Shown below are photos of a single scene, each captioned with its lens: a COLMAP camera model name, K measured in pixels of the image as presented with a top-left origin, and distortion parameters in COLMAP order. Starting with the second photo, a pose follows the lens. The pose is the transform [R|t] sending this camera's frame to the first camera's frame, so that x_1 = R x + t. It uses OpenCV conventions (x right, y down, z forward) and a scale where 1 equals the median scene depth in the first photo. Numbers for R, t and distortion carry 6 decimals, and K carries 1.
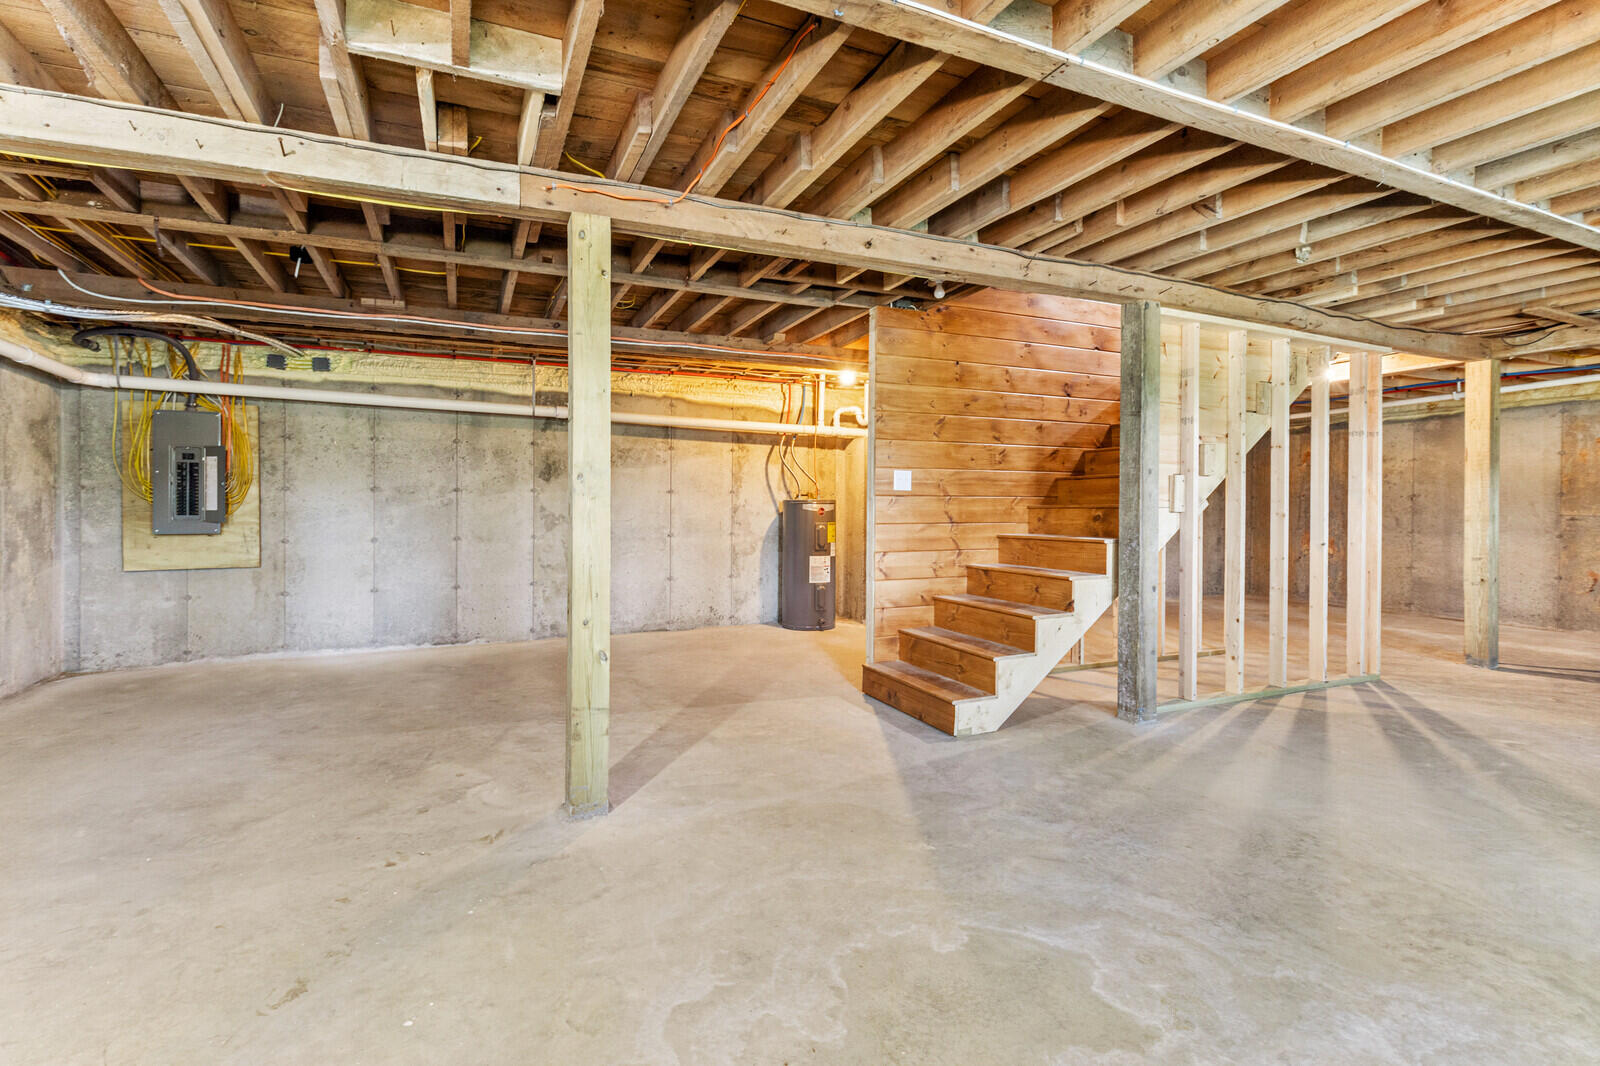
lens RADIAL K [[739.9, 0, 788.5], [0, 739.9, 503.0], [0, 0, 1]] dist [0.003034, -0.000745]
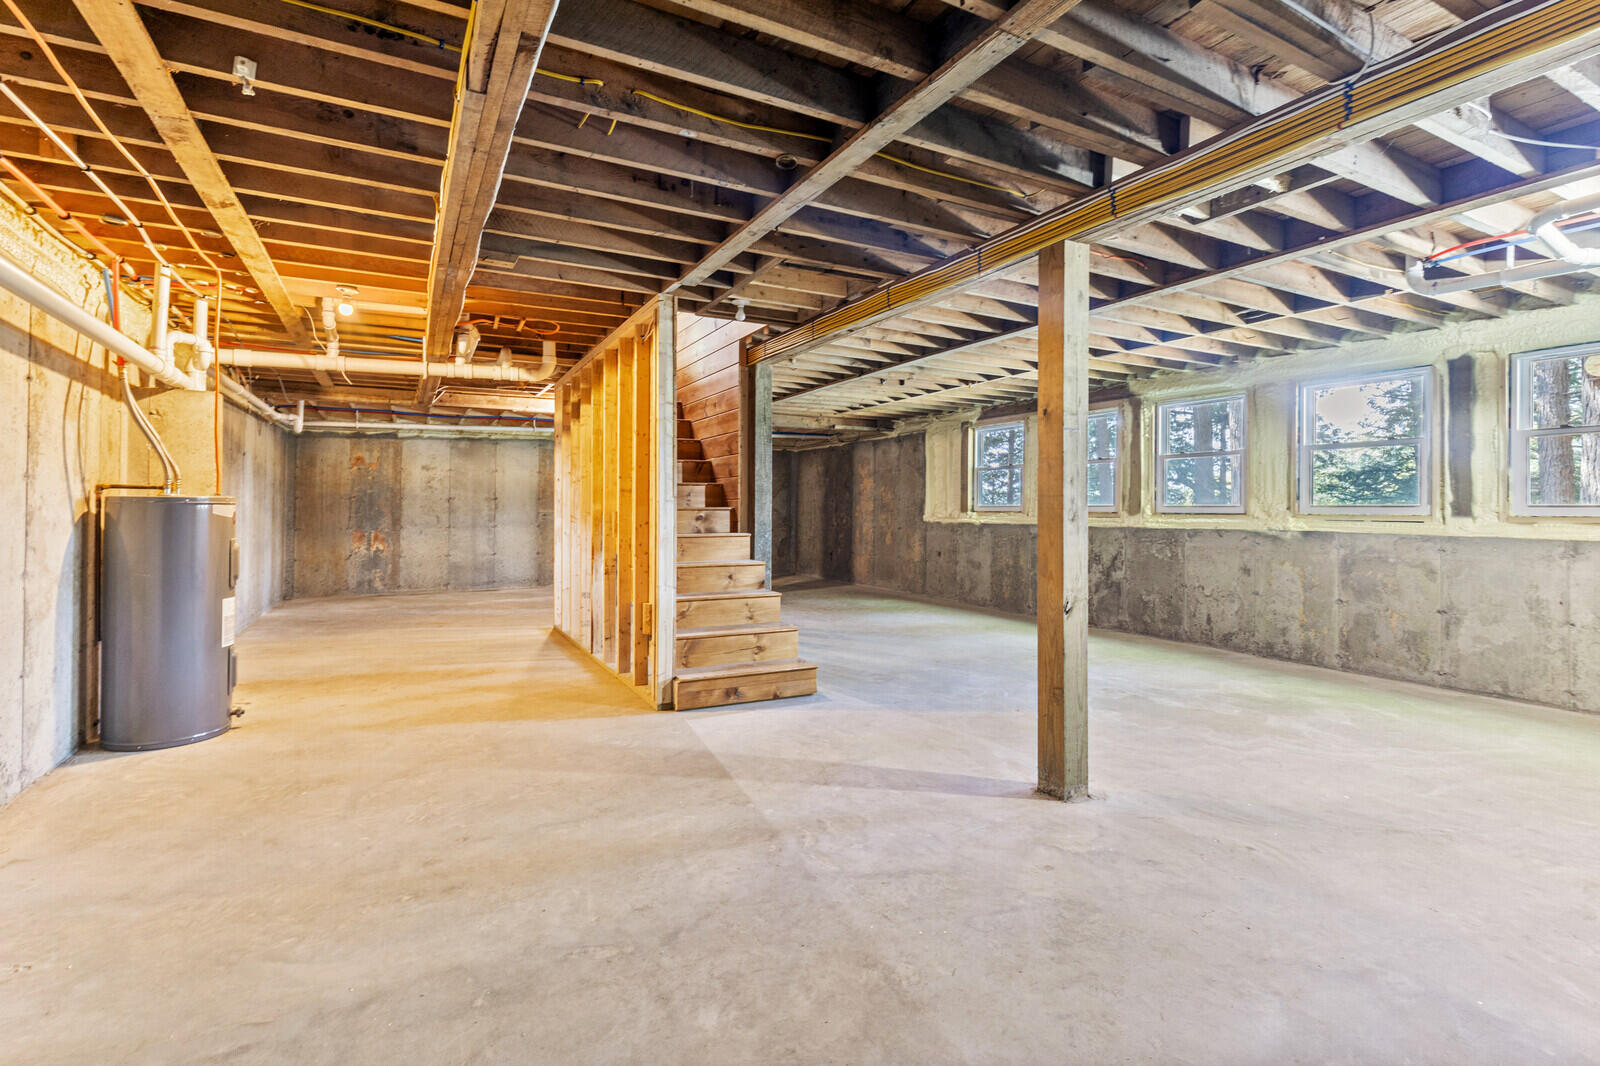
lens RADIAL K [[739.9, 0, 788.5], [0, 739.9, 503.0], [0, 0, 1]] dist [0.003034, -0.000745]
pose [[-0.068375, 0.004157, 0.997651, -1.059828], [-0.004945, 0.999978, -0.004505, 0.001268], [-0.997647, -0.005241, -0.068353, 1.184892]]
